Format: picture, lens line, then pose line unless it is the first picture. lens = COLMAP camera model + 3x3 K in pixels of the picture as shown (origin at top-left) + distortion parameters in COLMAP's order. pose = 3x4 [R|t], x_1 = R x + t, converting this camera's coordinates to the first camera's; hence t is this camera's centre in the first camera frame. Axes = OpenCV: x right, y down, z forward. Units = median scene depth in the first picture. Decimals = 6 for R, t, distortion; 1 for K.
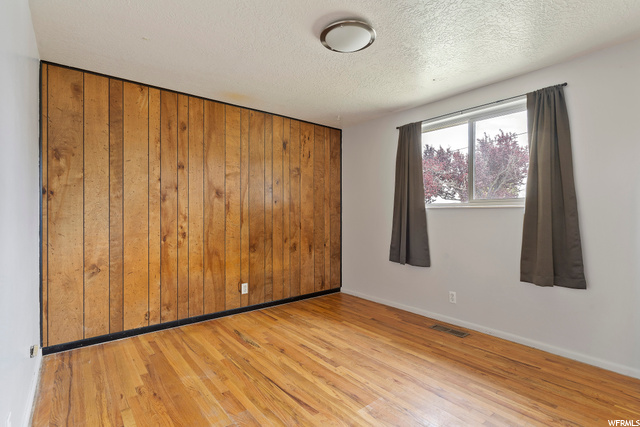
lens RADIAL K [[312.0, 0, 320.0], [0, 312.0, 212.9], [0, 0, 1]] dist [-0.001588, -0.001011]
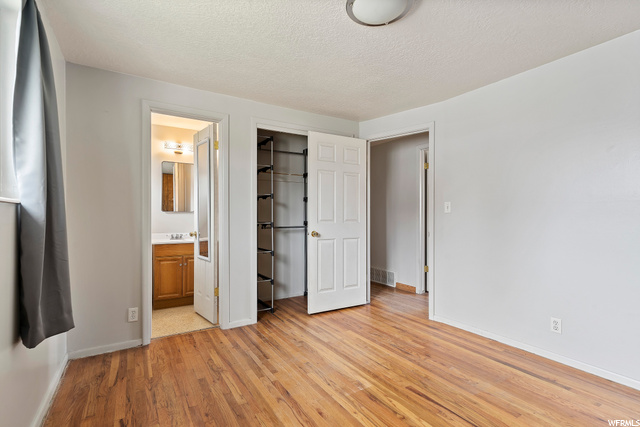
lens RADIAL K [[312.0, 0, 320.6], [0, 312.0, 214.7], [0, 0, 1]] dist [-0.001588, -0.001011]
pose [[-0.993108, 0.000125, 0.117203, 0.167011], [0.000890, 0.999979, 0.006473, -0.007532], [-0.117199, 0.006533, -0.993087, 2.099460]]
